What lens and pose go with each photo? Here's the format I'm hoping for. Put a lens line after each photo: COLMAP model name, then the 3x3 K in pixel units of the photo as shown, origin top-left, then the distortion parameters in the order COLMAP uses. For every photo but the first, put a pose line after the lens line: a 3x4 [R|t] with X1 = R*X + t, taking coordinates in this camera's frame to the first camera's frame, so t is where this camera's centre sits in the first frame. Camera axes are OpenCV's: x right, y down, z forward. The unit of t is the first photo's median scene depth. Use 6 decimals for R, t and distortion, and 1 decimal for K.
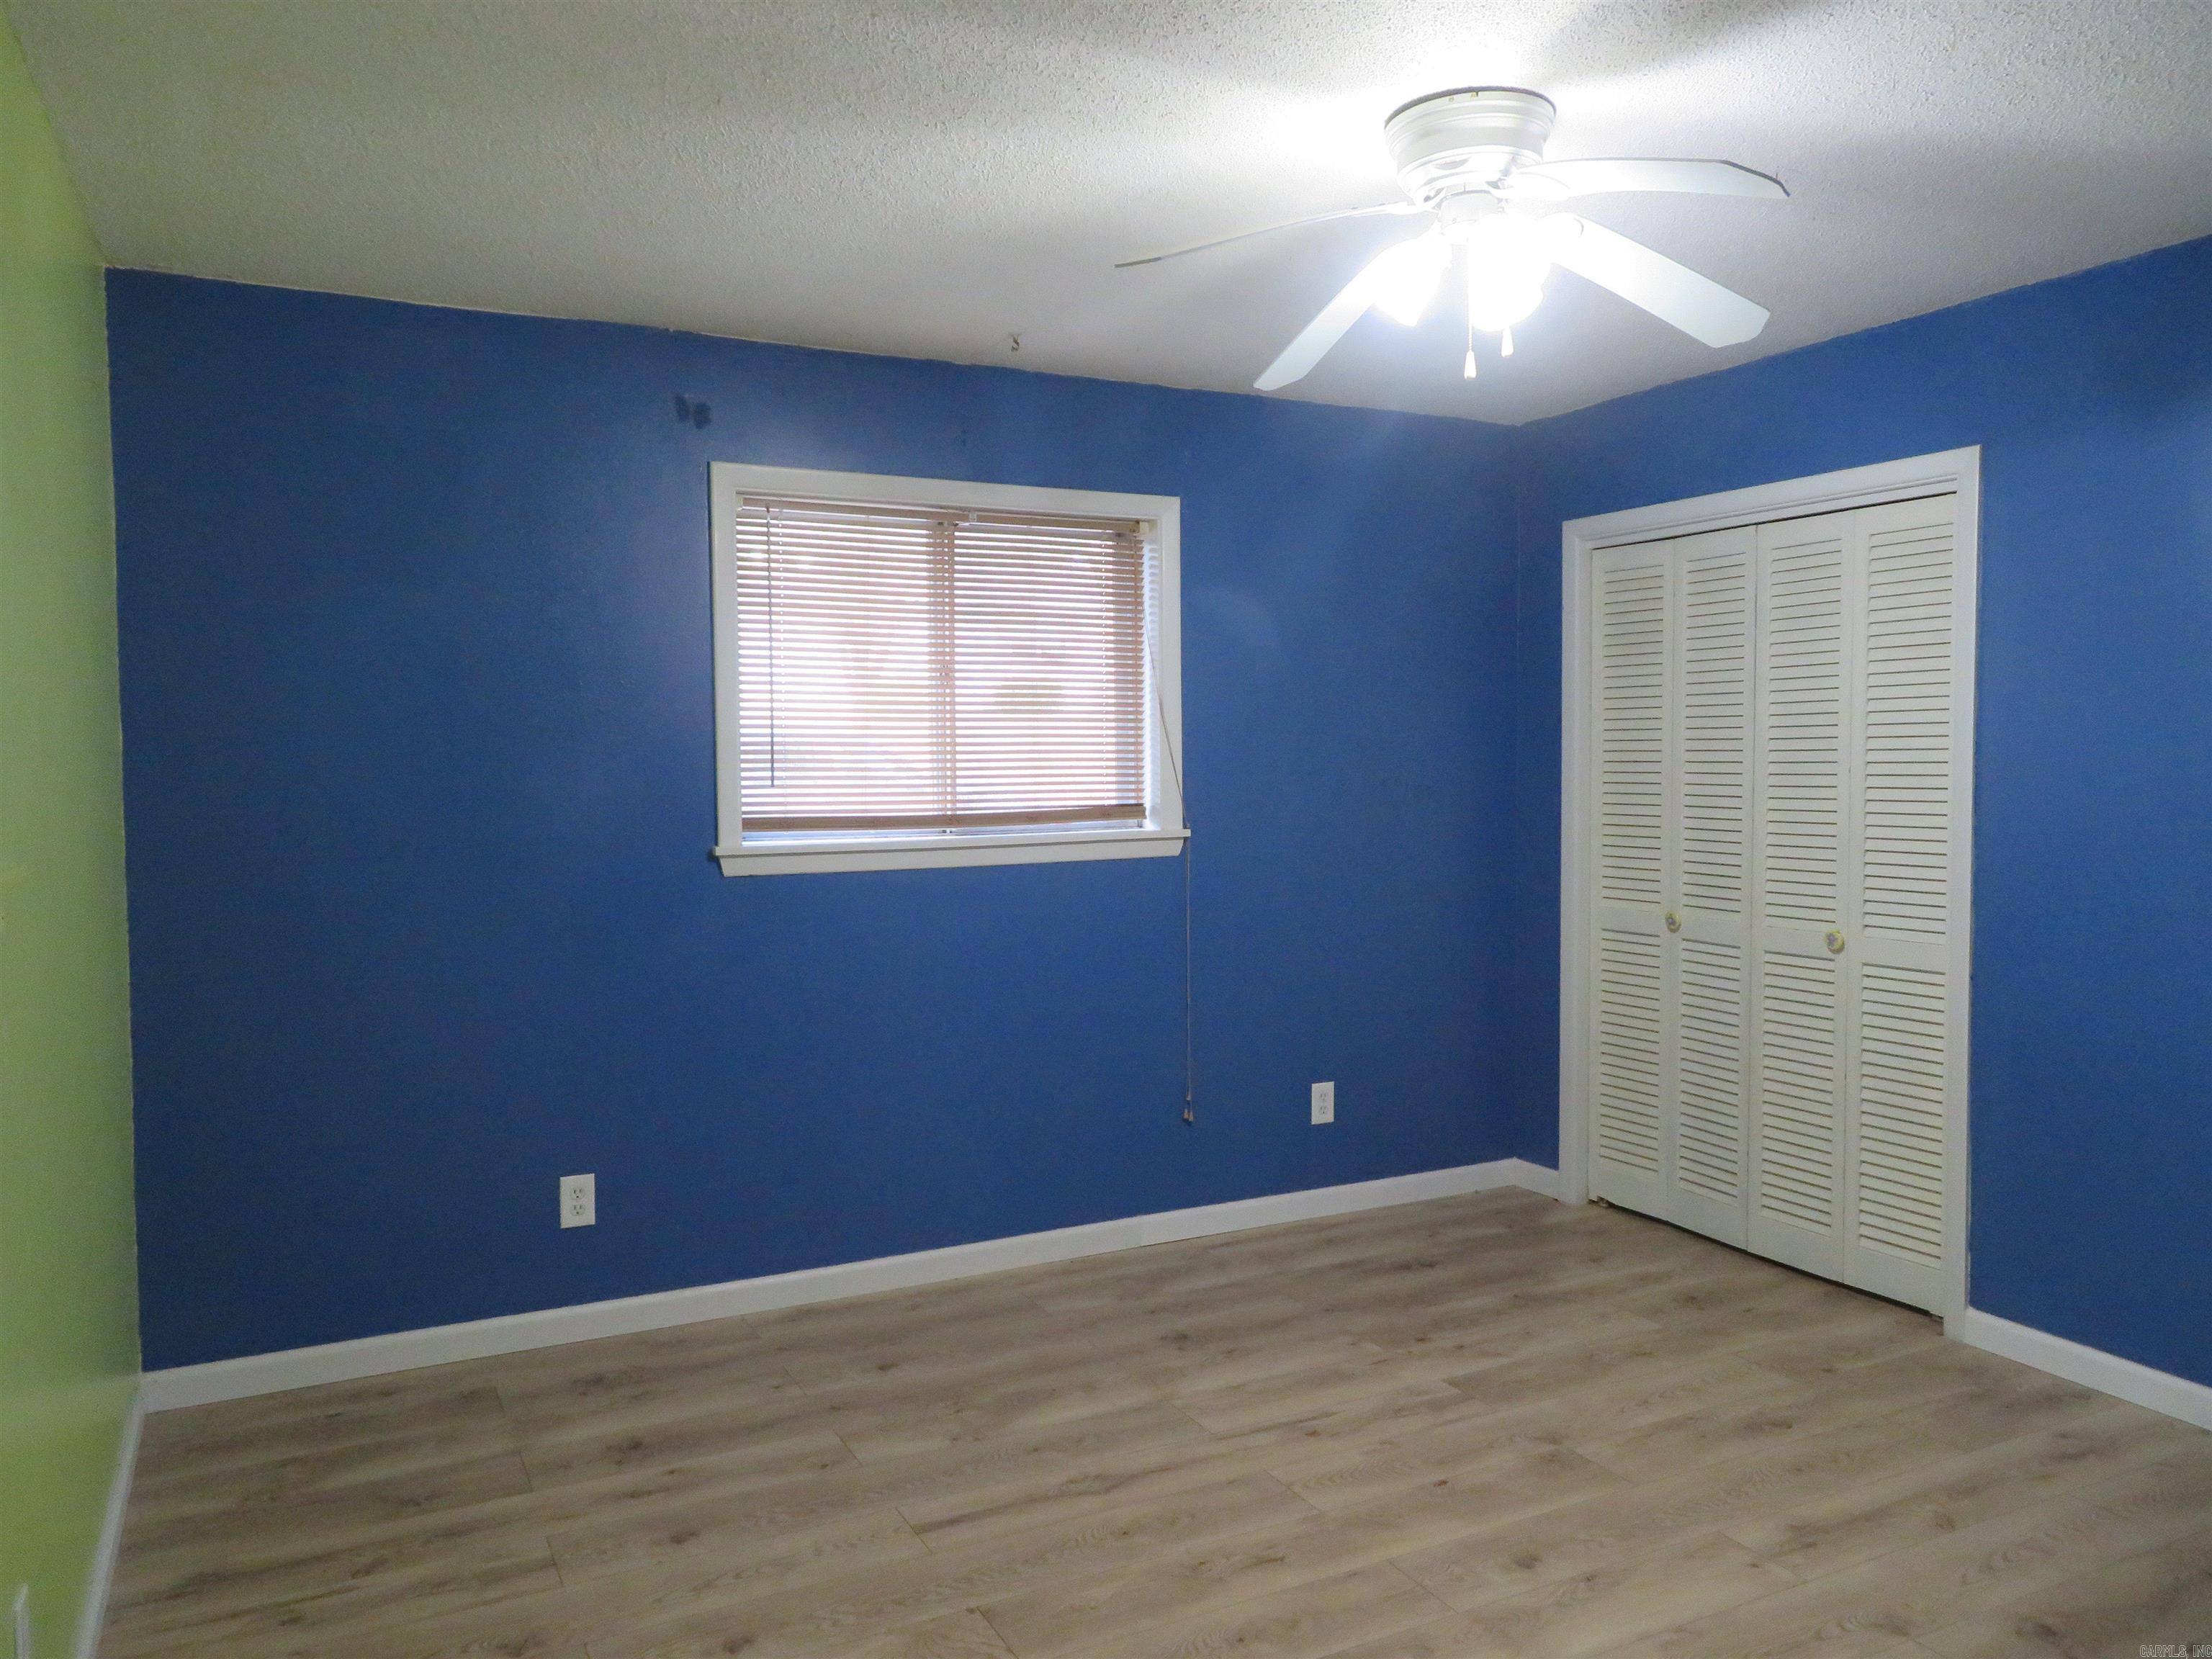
lens RADIAL K [[1571.3, 0, 1086.0], [0, 1571.3, 832.0], [0, 0, 1]] dist [-0.000252, 0.003076]
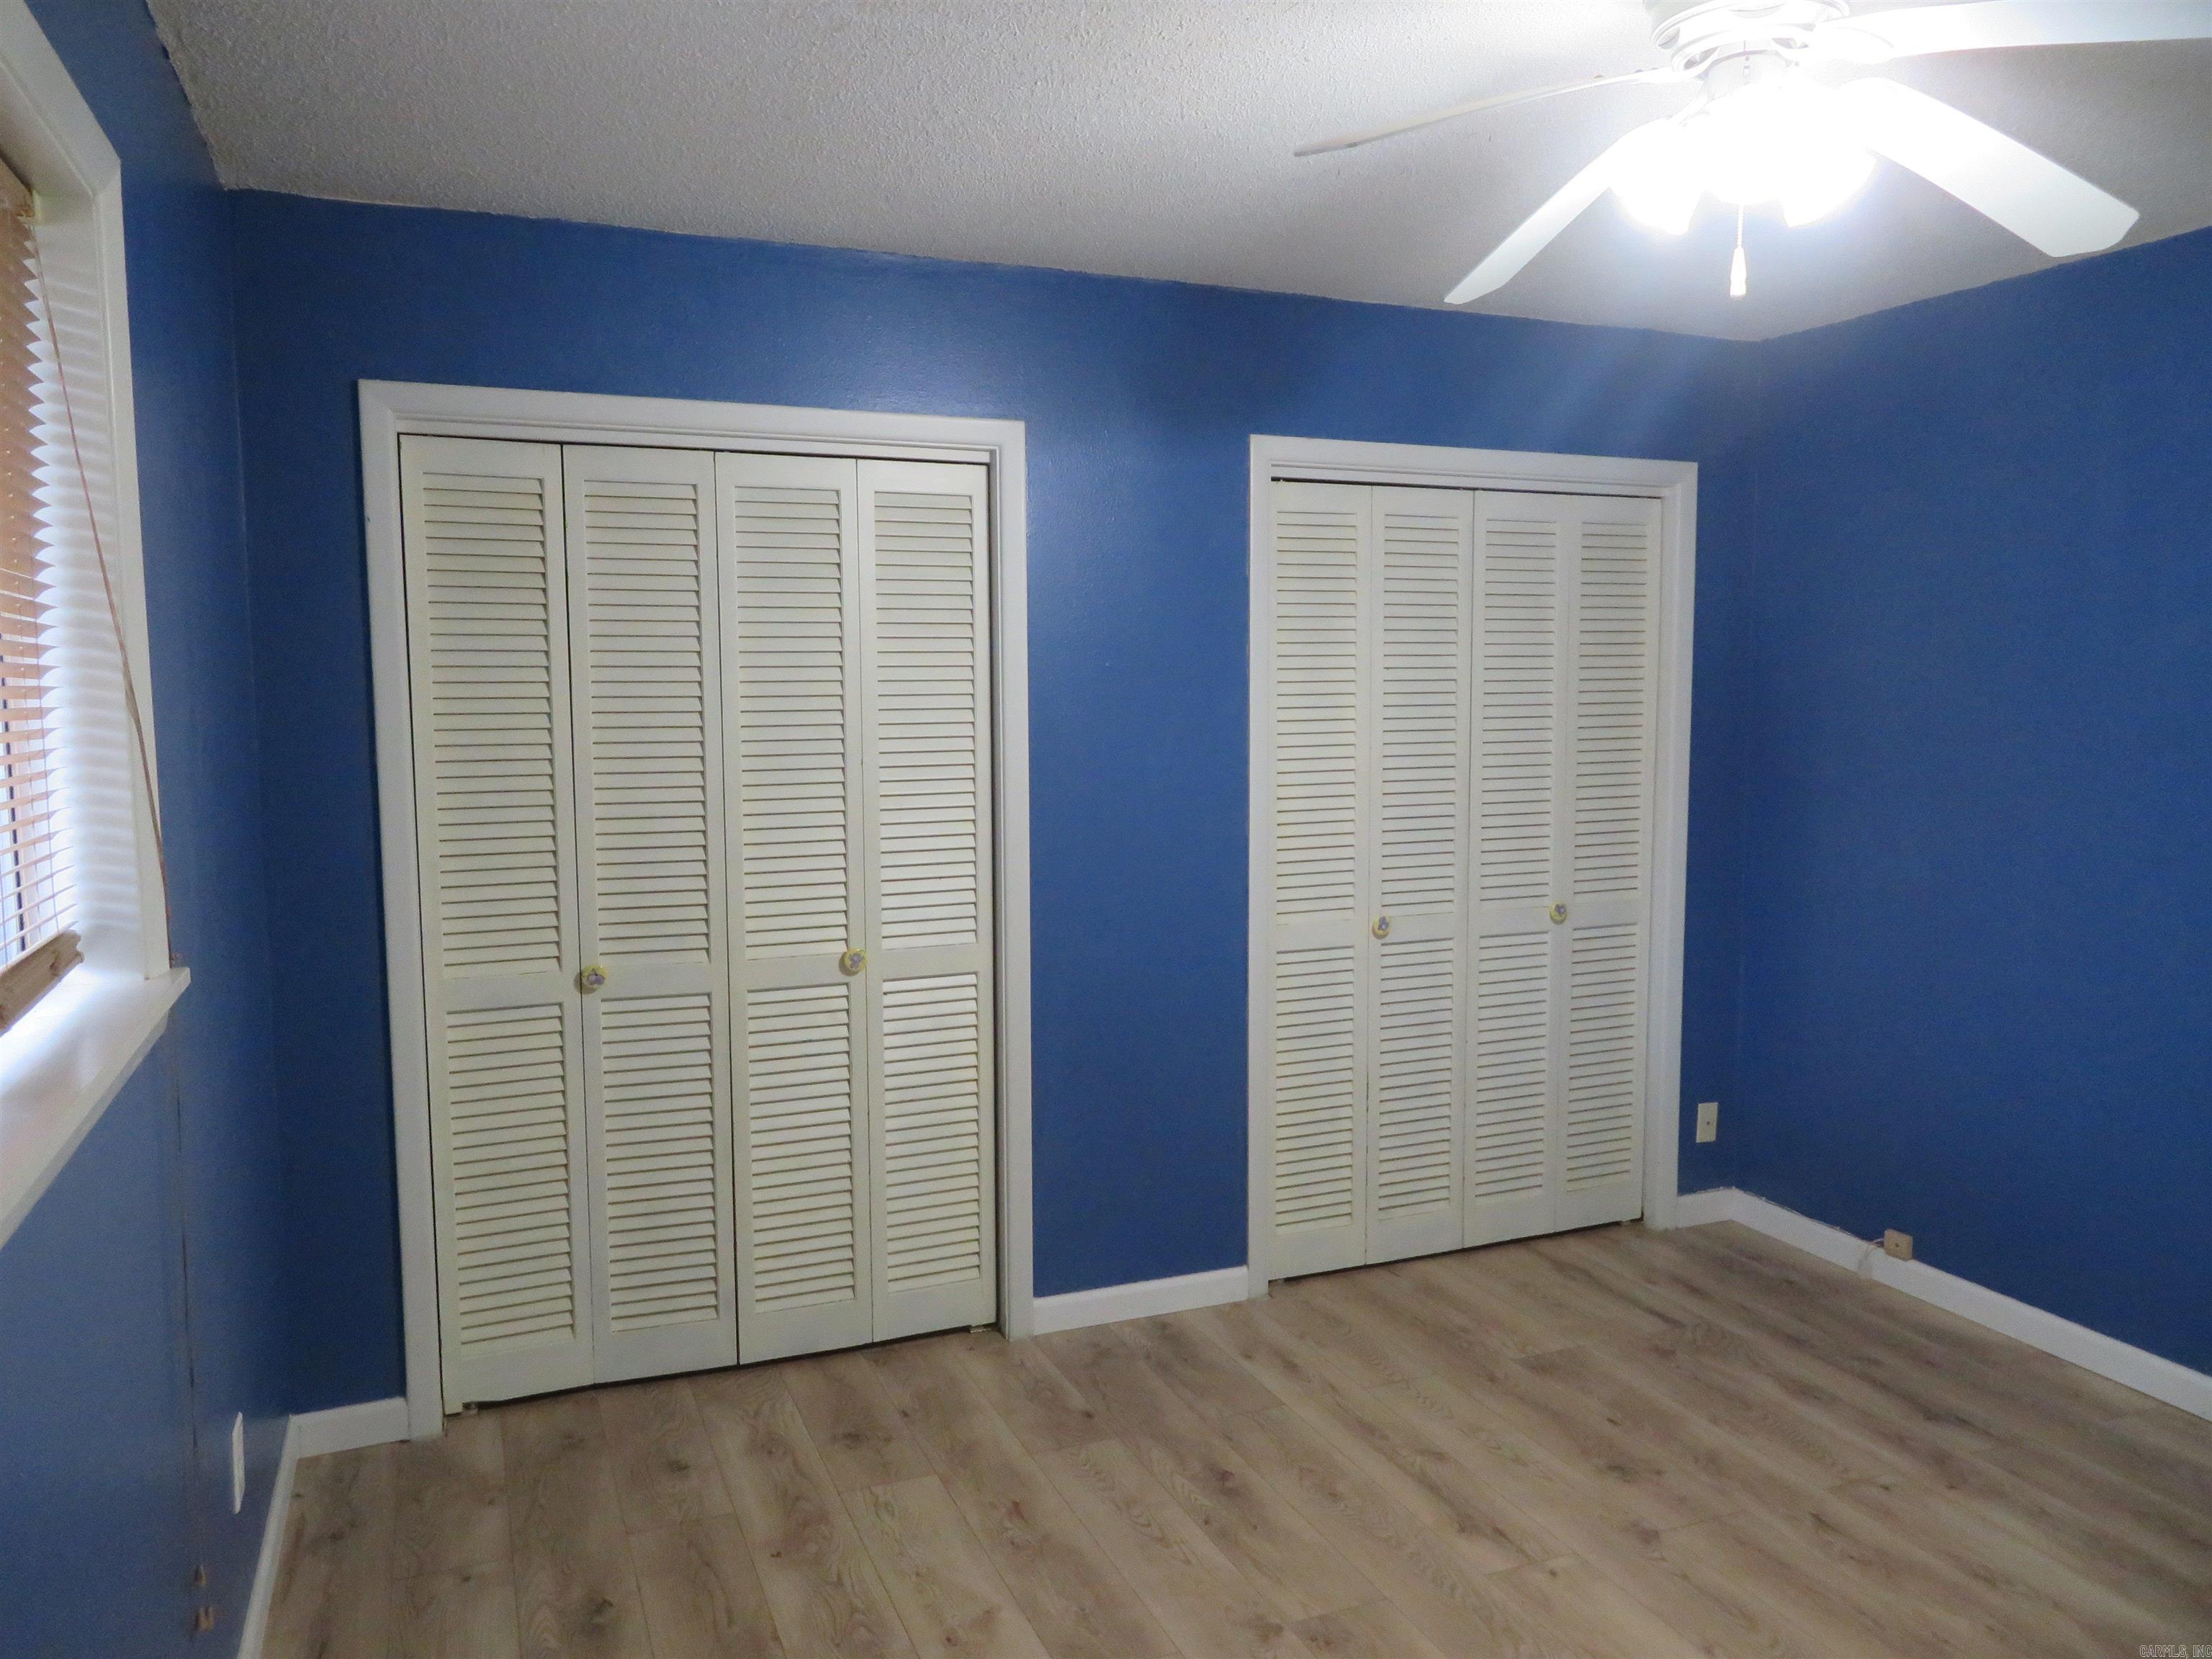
lens RADIAL K [[1571.3, 0, 1086.0], [0, 1571.3, 832.0], [0, 0, 1]] dist [-0.000252, 0.003076]
pose [[0.085243, -0.083050, 0.992893, -0.381692], [0.057010, 0.995294, 0.078356, -0.064193], [-0.994728, 0.049925, 0.089577, 0.833450]]
